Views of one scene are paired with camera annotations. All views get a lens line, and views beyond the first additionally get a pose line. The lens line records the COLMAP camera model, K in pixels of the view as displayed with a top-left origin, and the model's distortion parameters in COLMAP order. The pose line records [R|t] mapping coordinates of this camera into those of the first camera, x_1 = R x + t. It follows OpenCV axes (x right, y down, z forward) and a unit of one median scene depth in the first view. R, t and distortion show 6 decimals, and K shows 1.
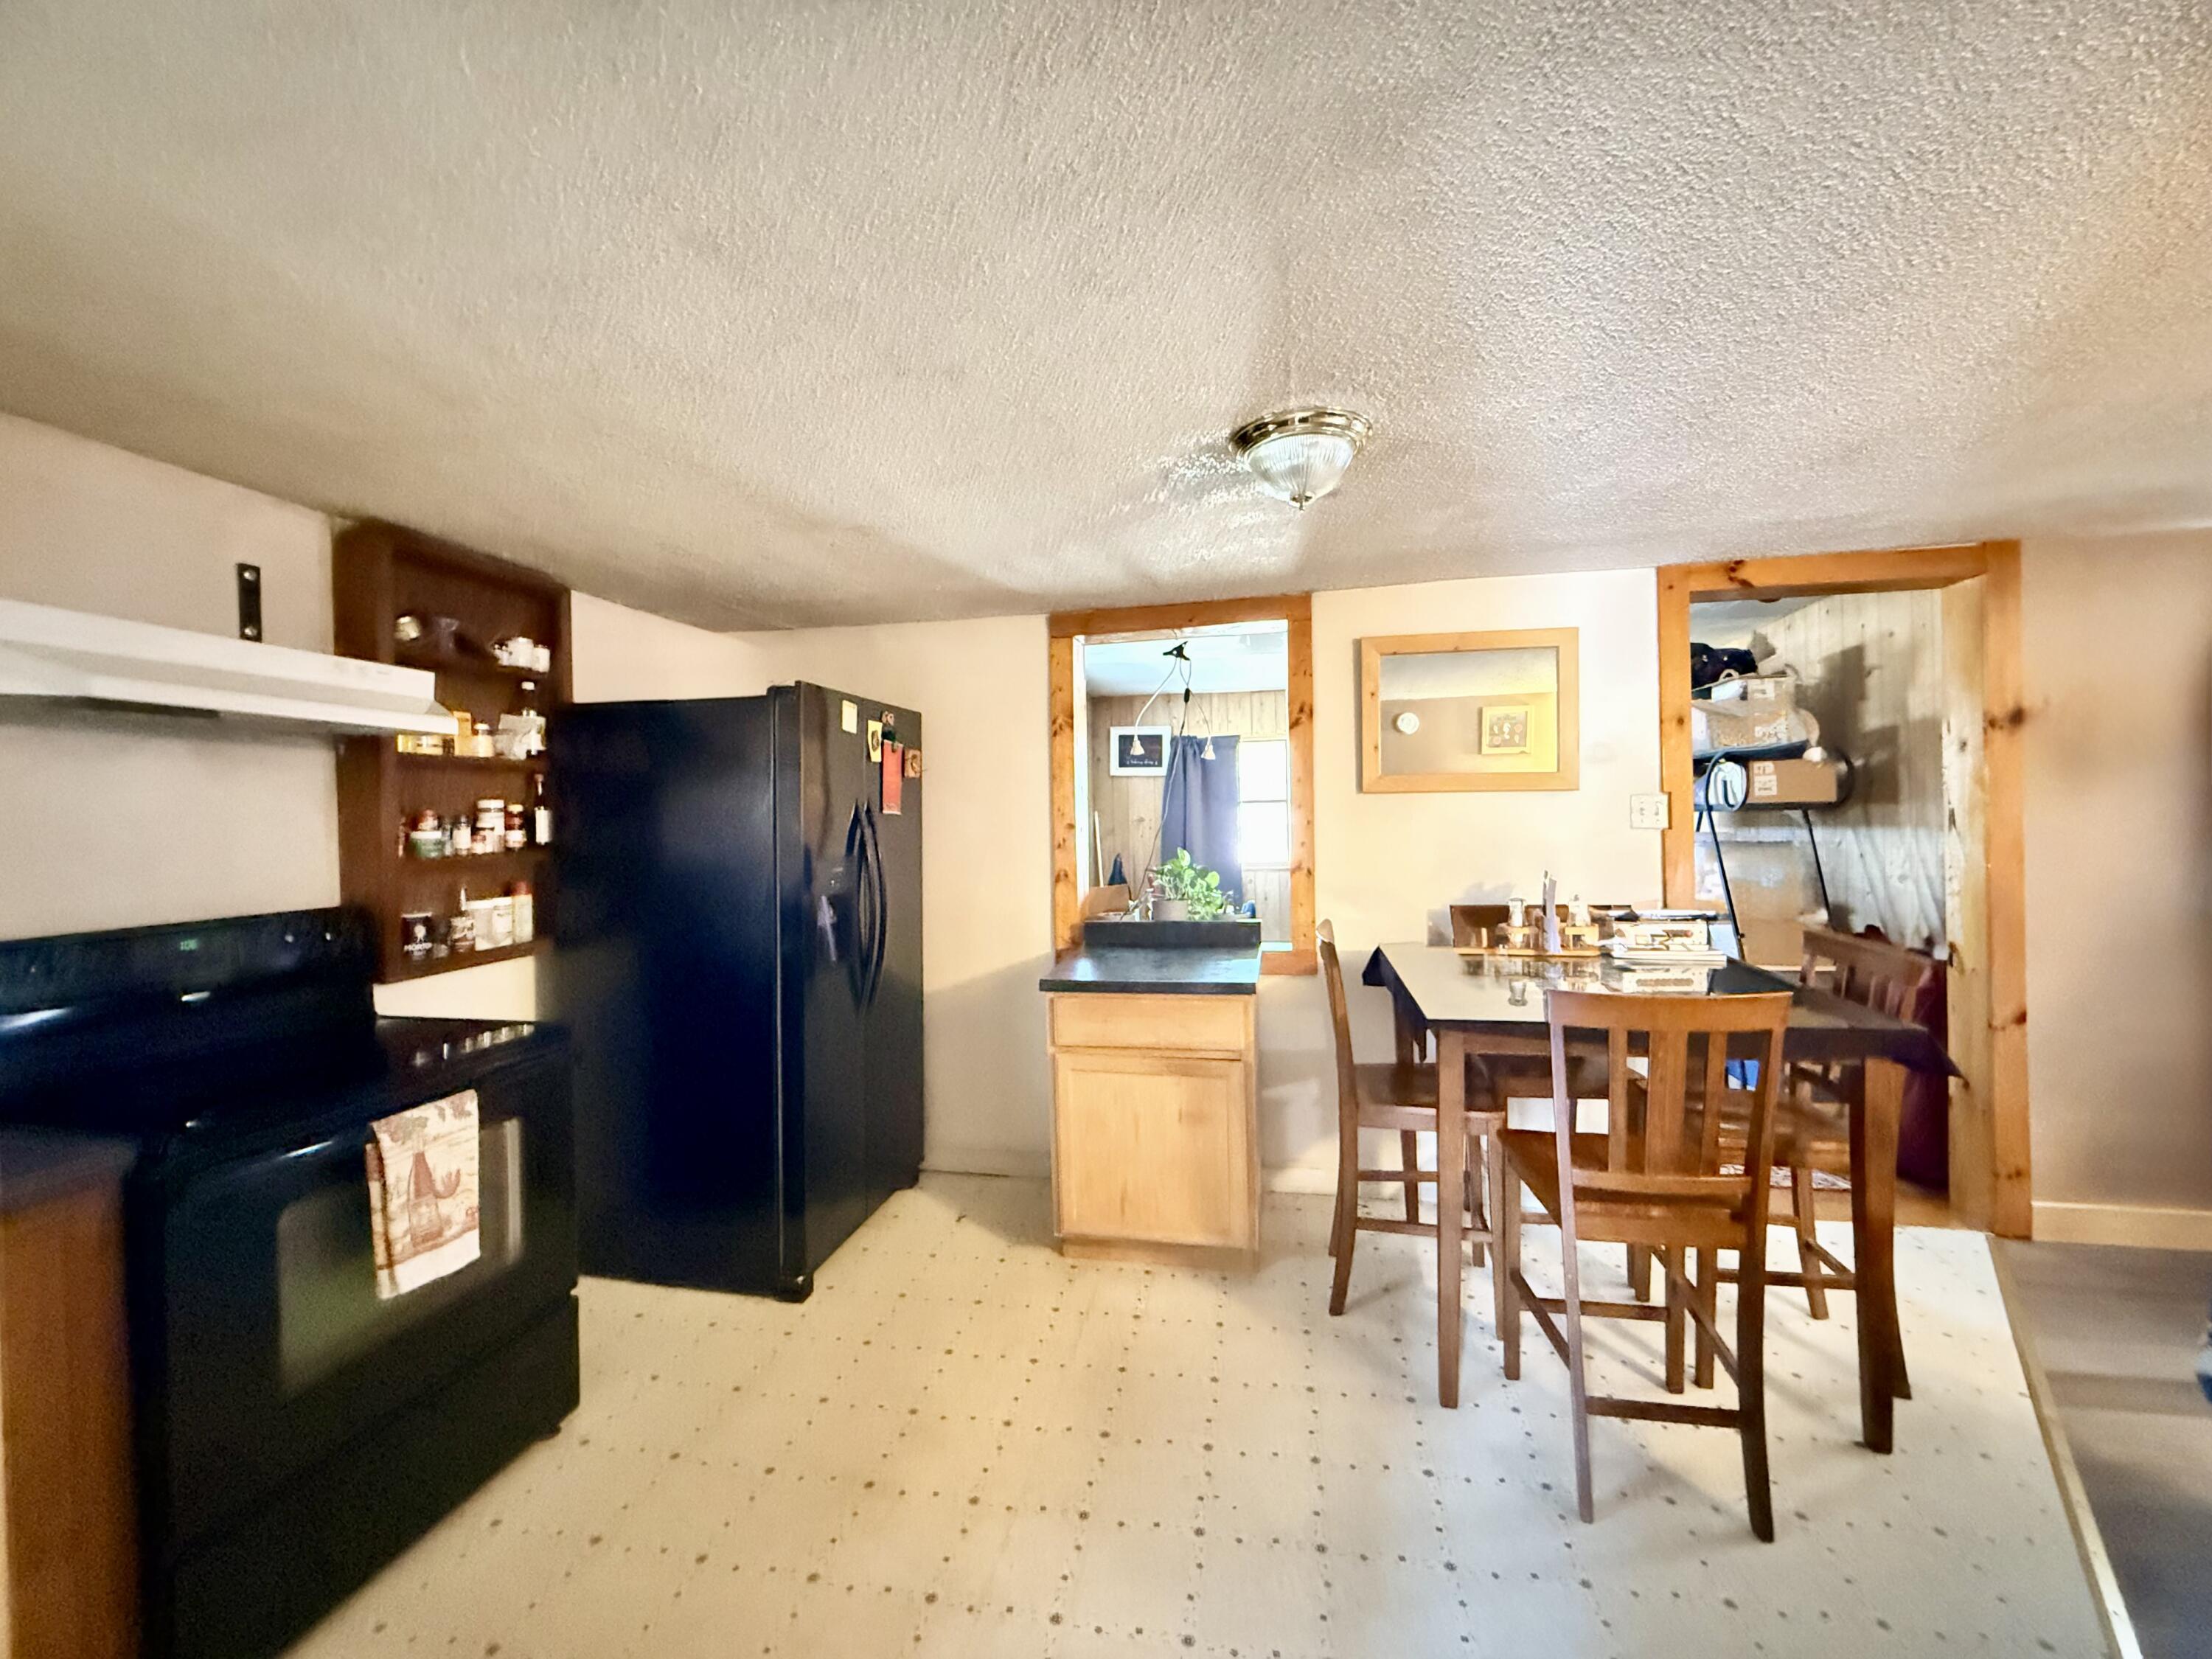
lens RADIAL K [[872.6, 0, 1097.6], [0, 872.6, 823.4], [0, 0, 1]] dist [-0.007752, -0.000272]
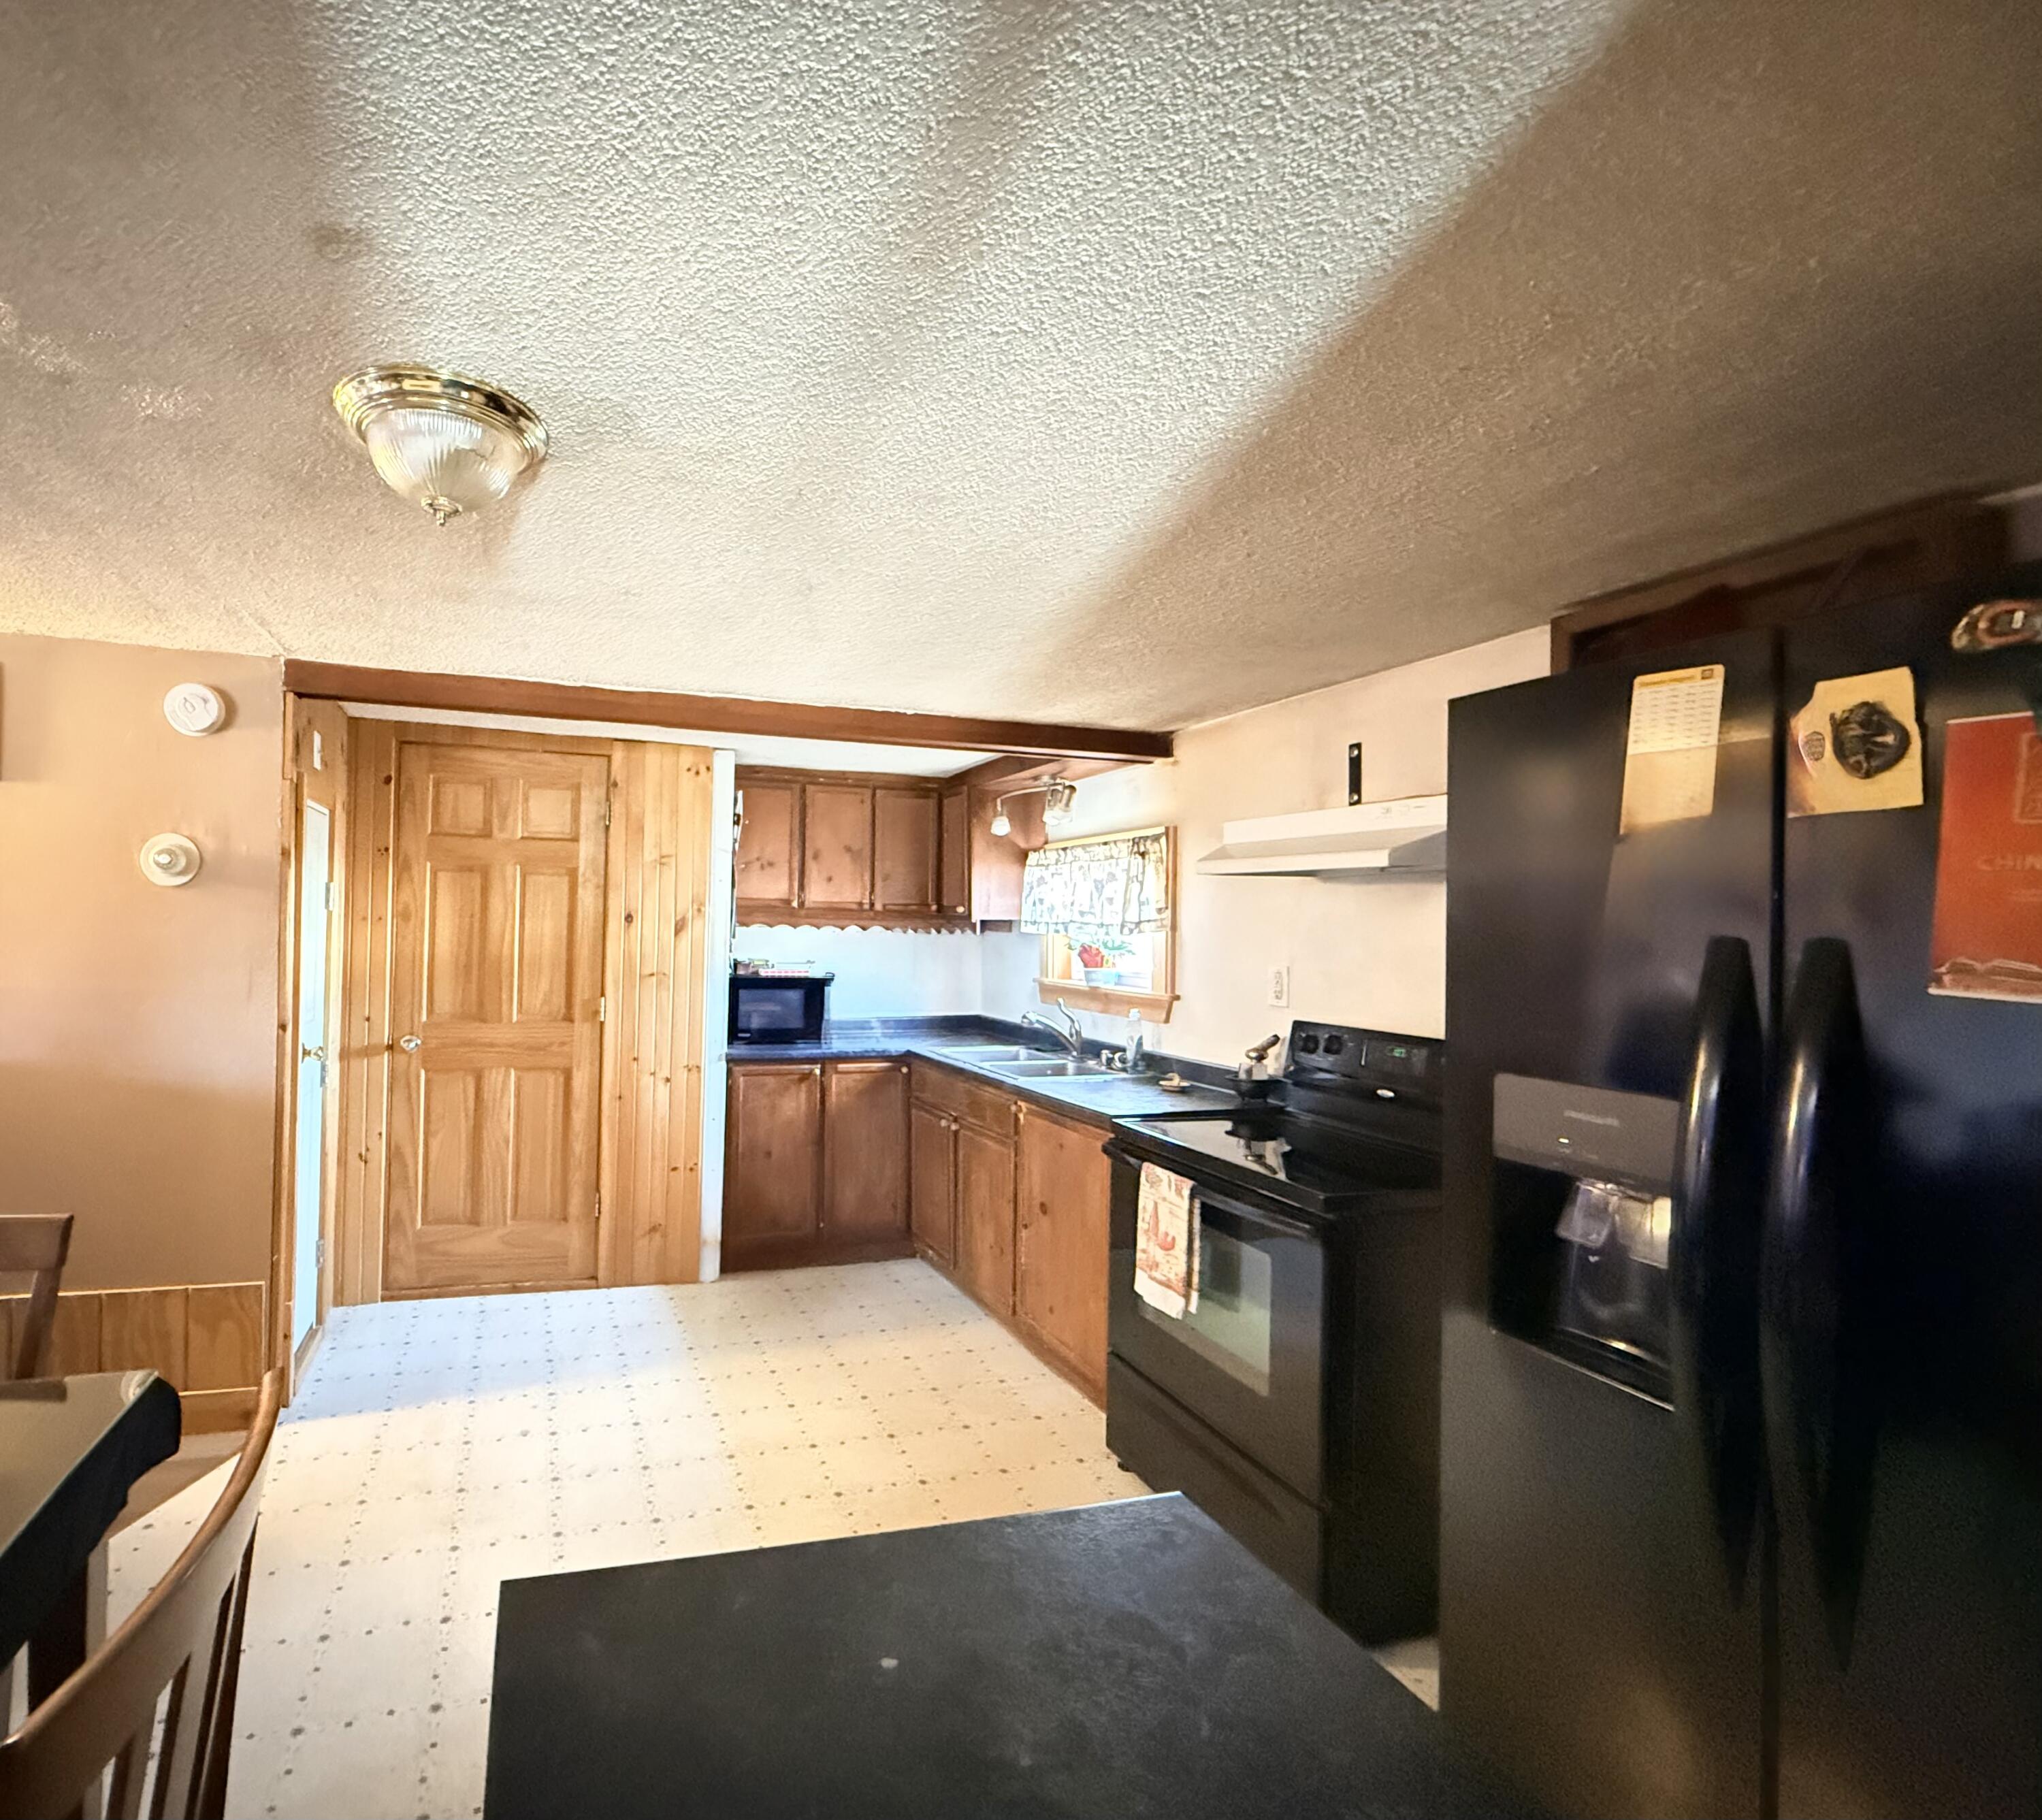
lens RADIAL K [[977.2, 0, 811.7], [0, 977.2, 911.8], [0, 0, 1]] dist [-0.003163, -0.000015]
pose [[-0.893772, -0.007407, -0.448461, 0.230737], [-0.011842, 0.999905, 0.007087, -0.042984], [0.448366, 0.011645, -0.893774, 1.333307]]
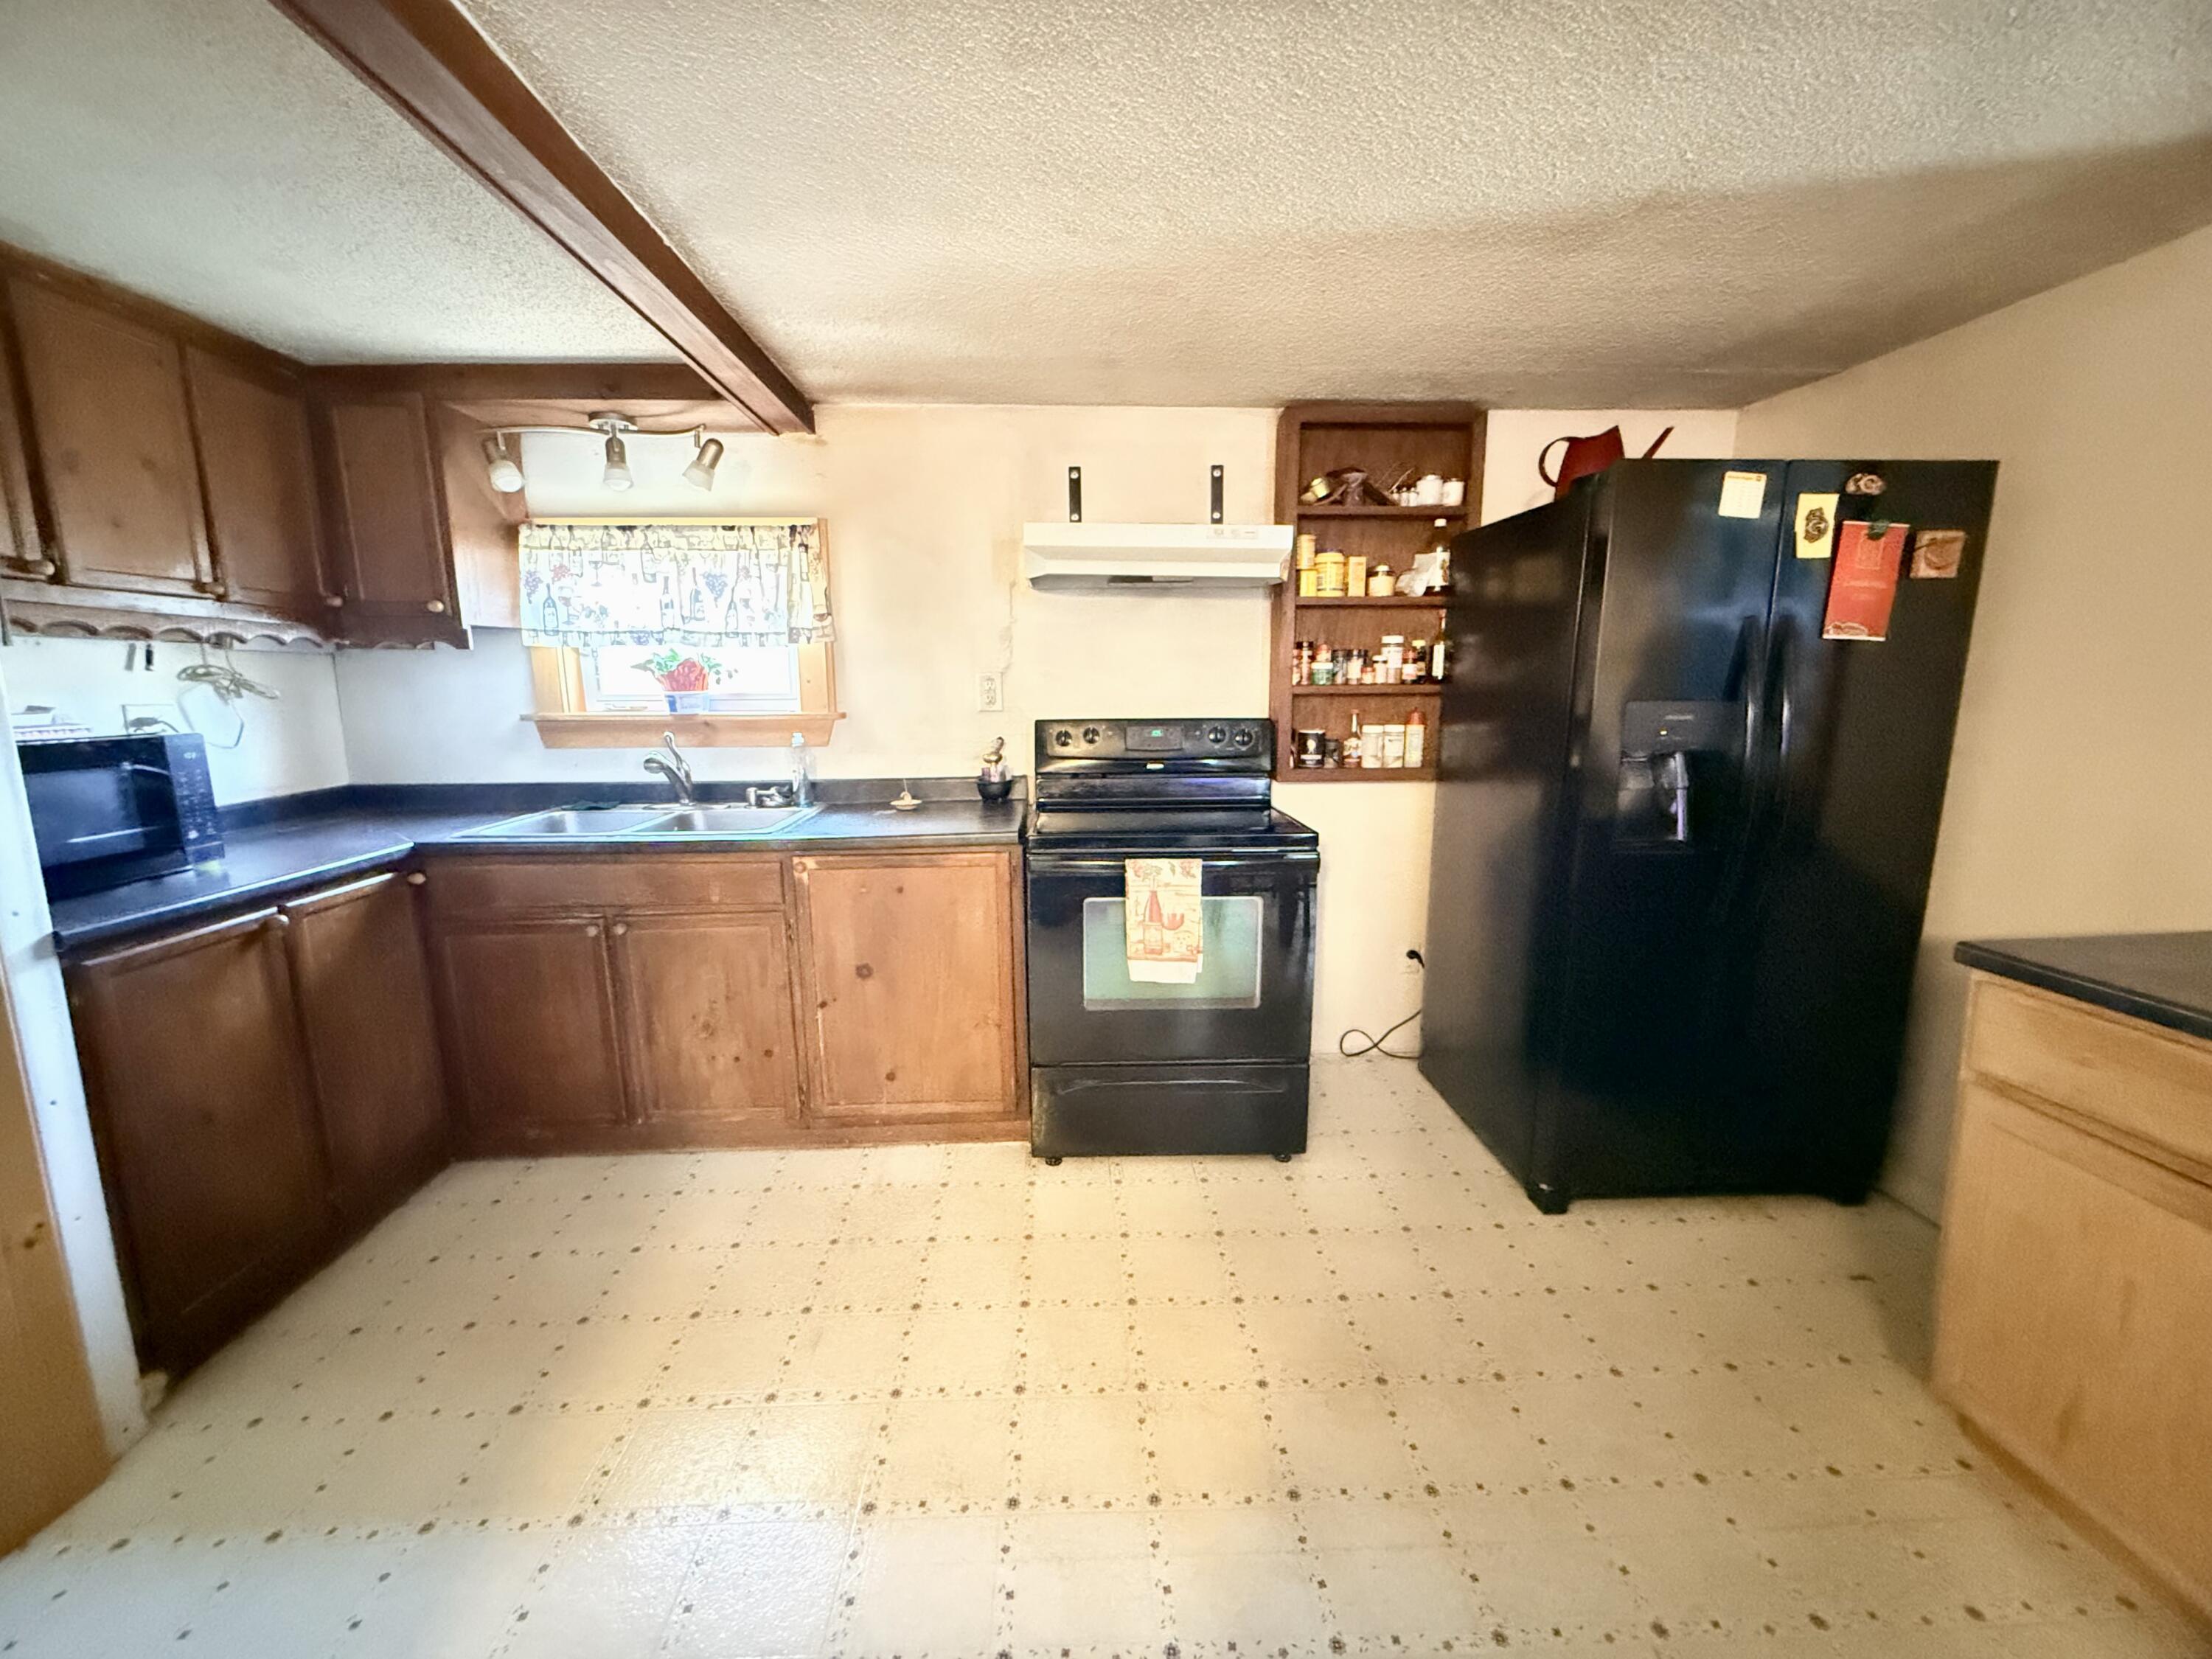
lens RADIAL K [[872.6, 0, 1092.7], [0, 872.6, 823.2], [0, 0, 1]] dist [-0.007752, -0.000272]
pose [[0.227912, 0.169844, -0.958754, 0.325959], [-0.011739, 0.985076, 0.171717, 0.022664], [0.973611, -0.027882, 0.226505, 0.377204]]
